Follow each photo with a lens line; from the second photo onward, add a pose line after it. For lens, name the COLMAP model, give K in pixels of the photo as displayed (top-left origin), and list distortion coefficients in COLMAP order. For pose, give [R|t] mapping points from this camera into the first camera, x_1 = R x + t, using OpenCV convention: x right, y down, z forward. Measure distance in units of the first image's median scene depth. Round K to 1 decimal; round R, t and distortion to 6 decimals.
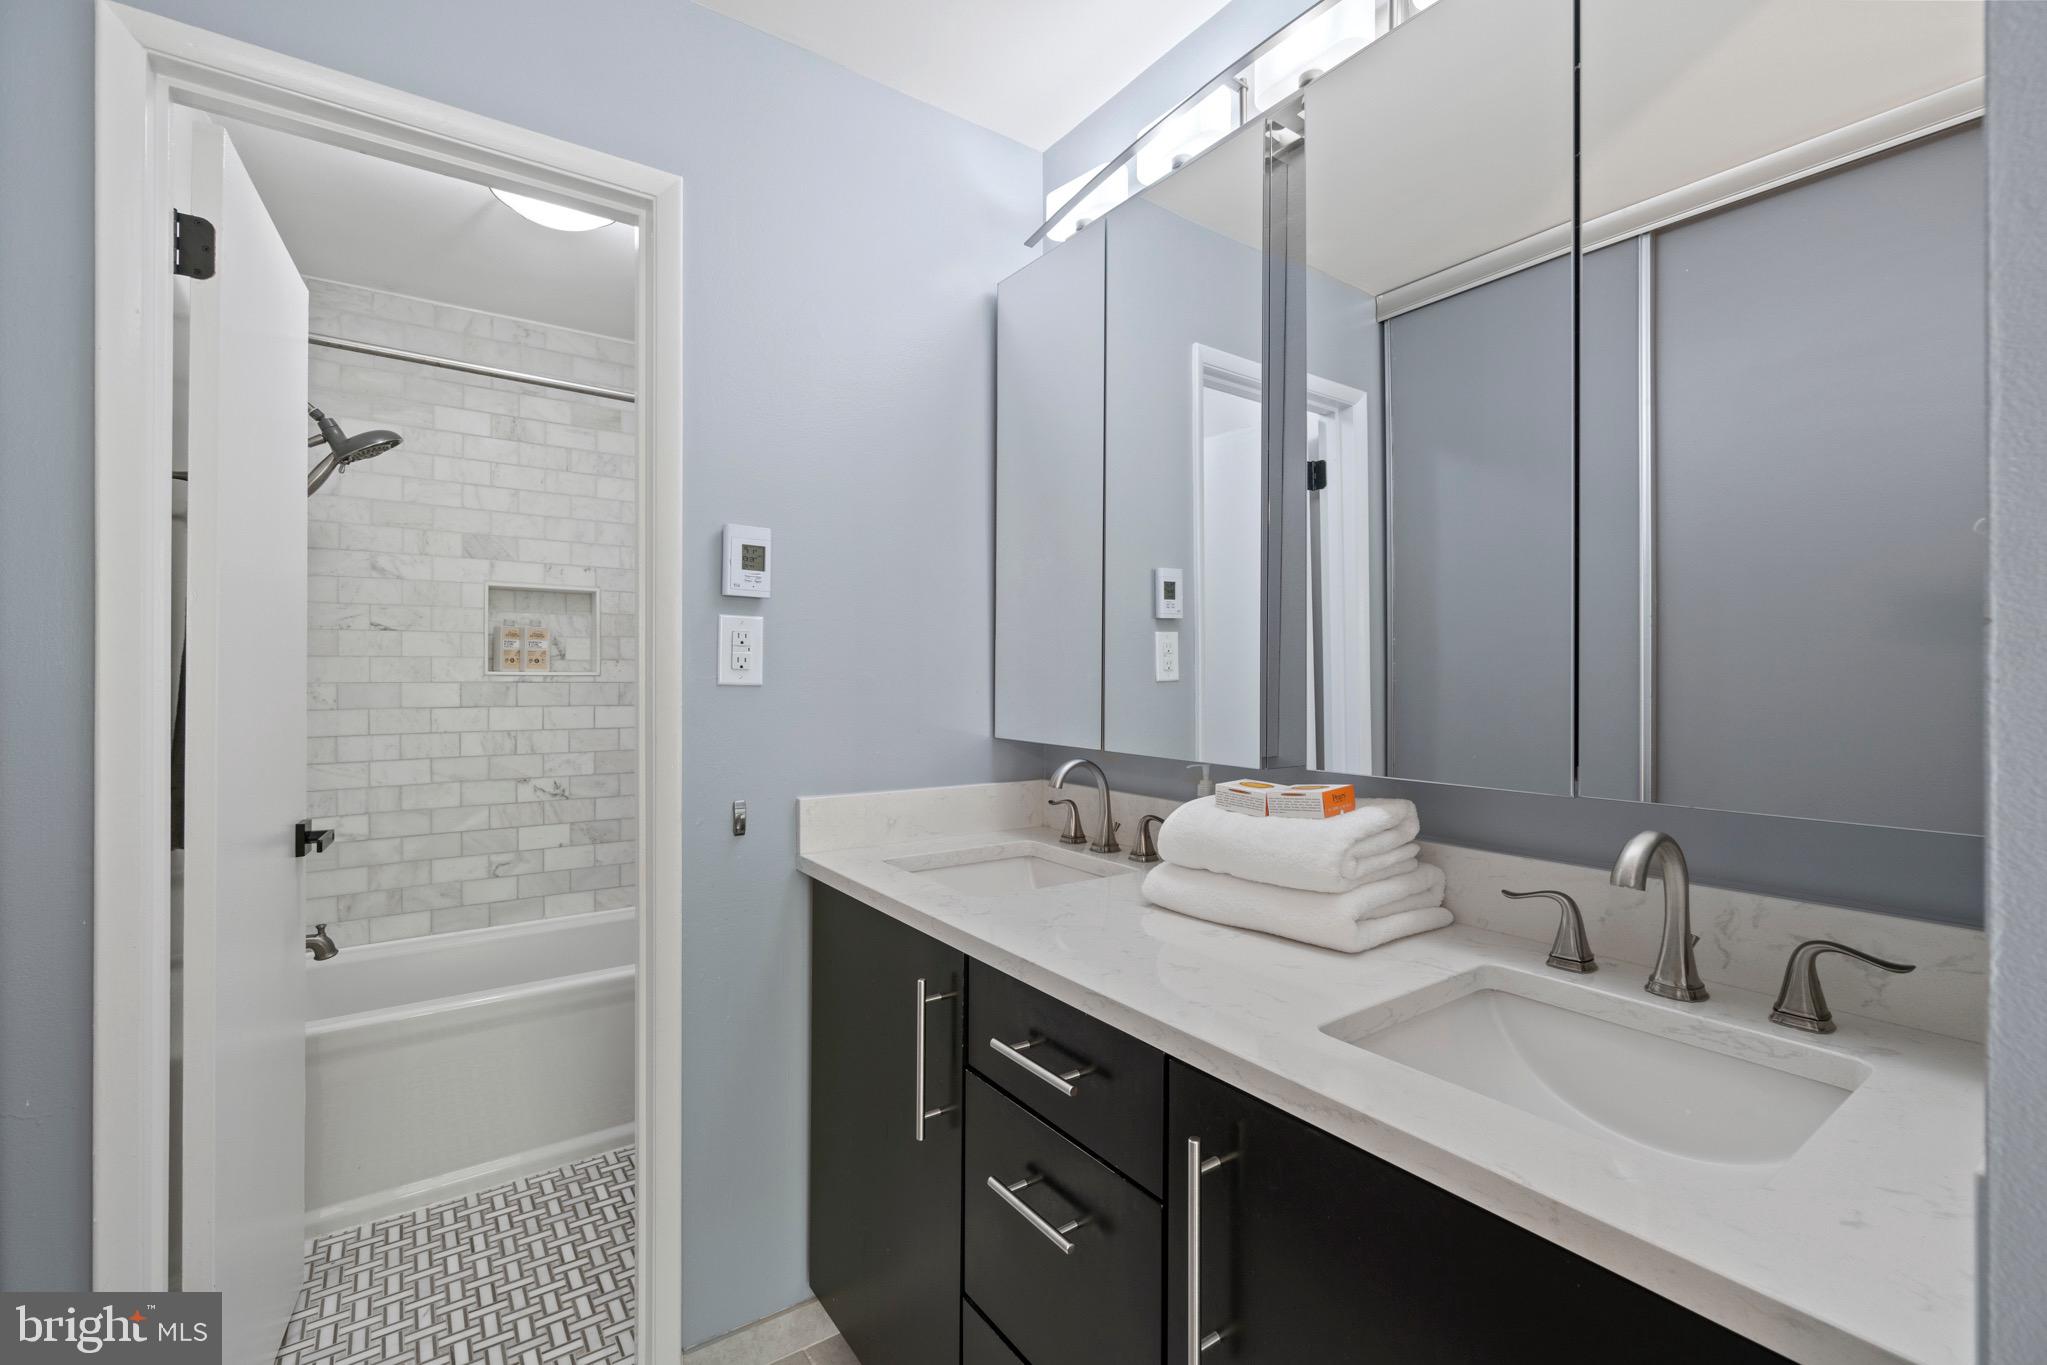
lens RADIAL K [[885.4, 0, 1026.1], [0, 885.4, 674.6], [0, 0, 1]] dist [-0.000781, 0.000427]
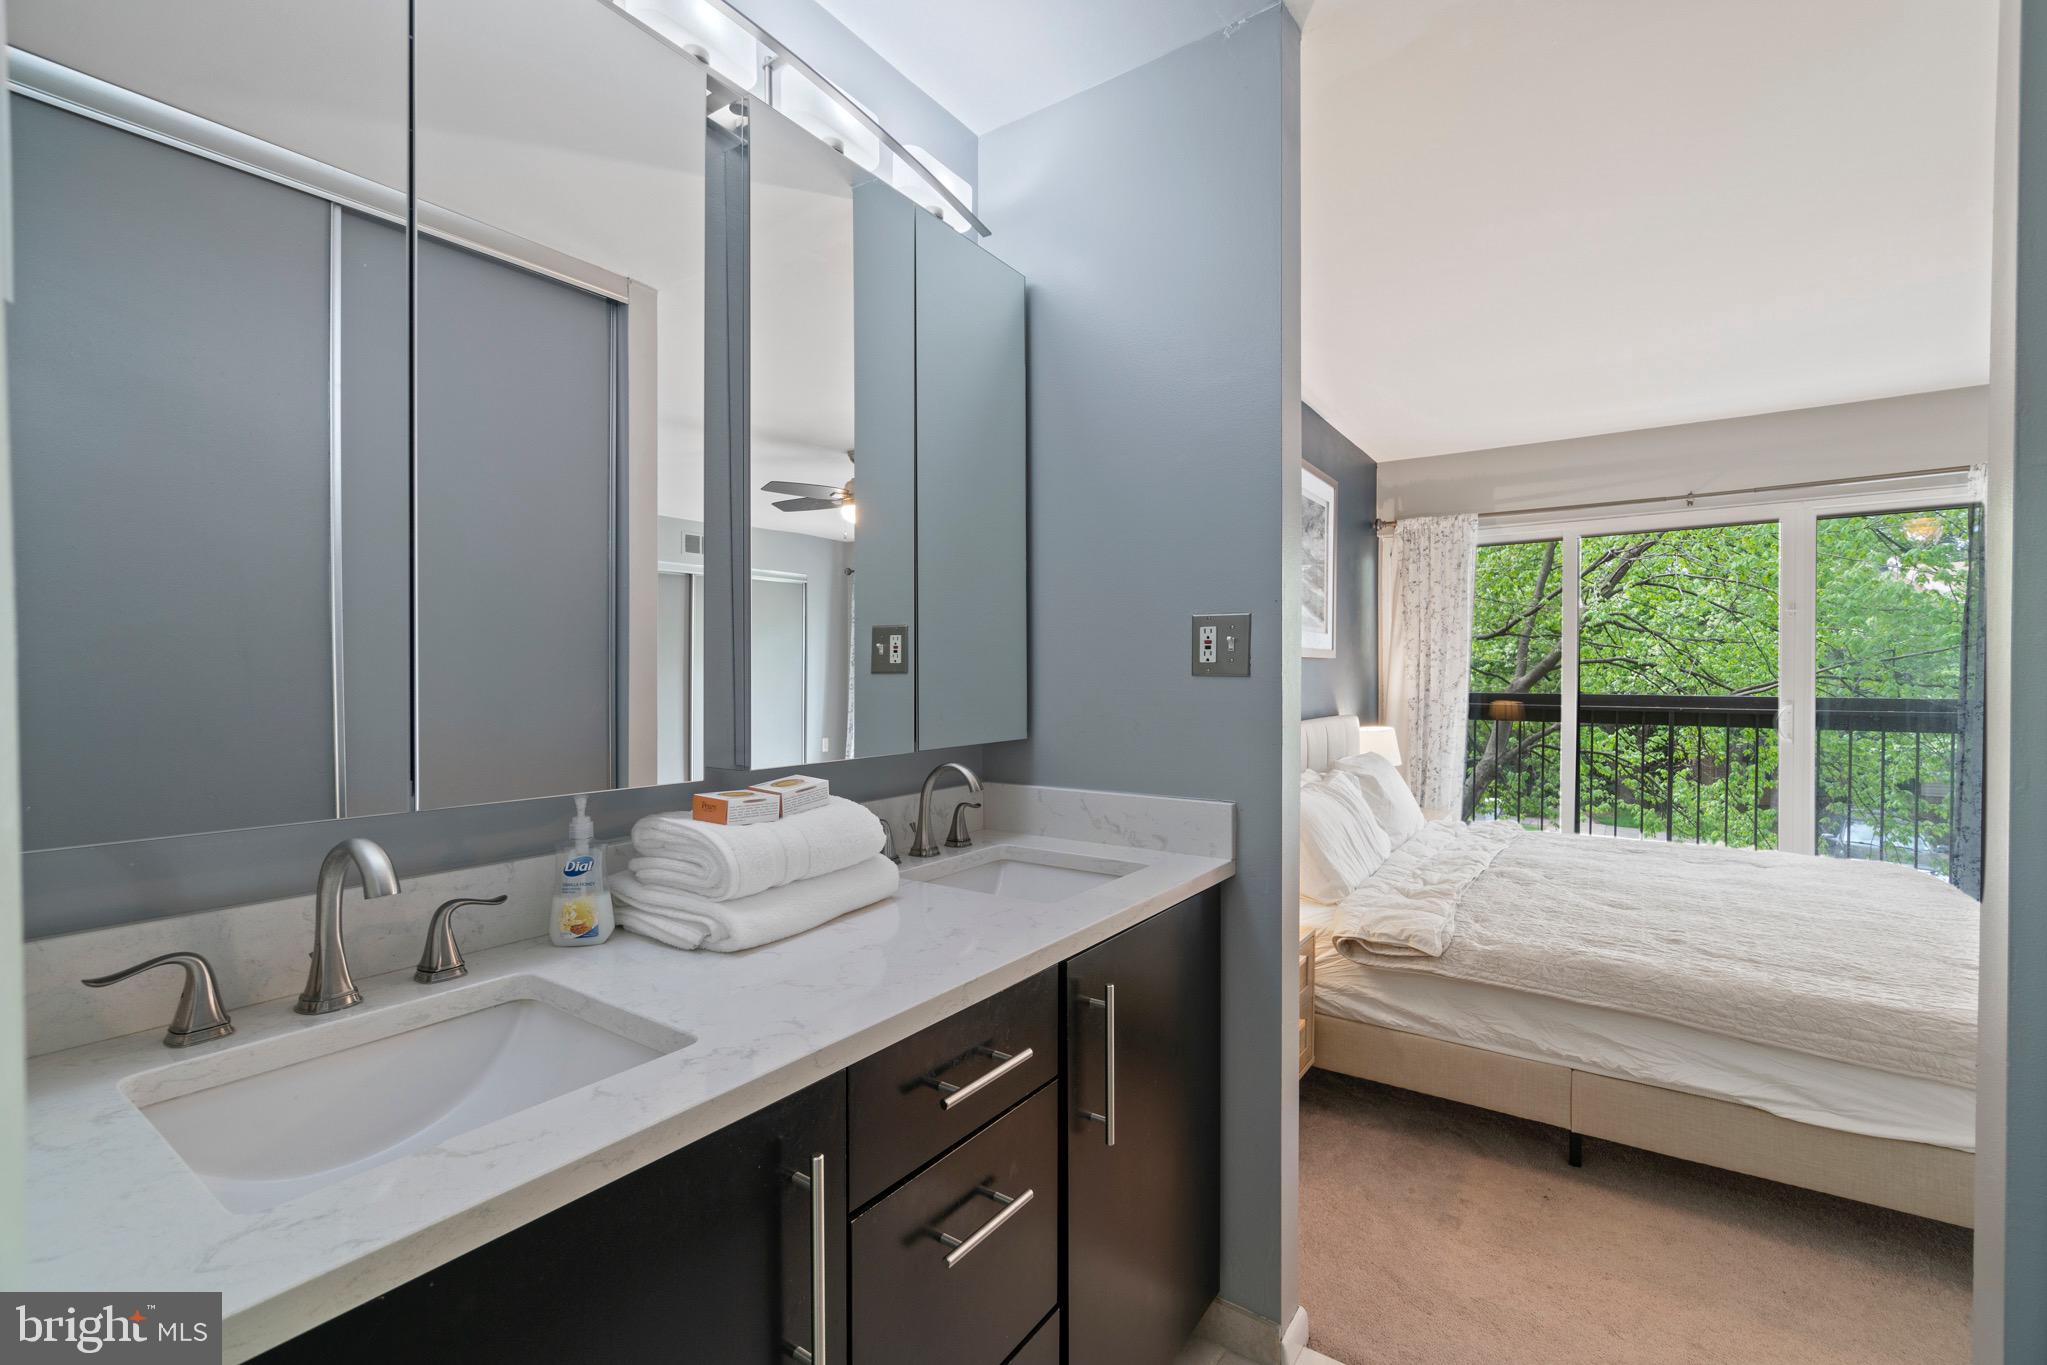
lens RADIAL K [[885.4, 0, 1040.6], [0, 885.4, 677.3], [0, 0, 1]] dist [-0.000781, 0.000427]
pose [[-0.341862, -0.006592, 0.939727, -0.720332], [0.000139, 0.999975, 0.007065, -0.007022], [-0.939750, 0.002546, -0.341852, 0.989038]]
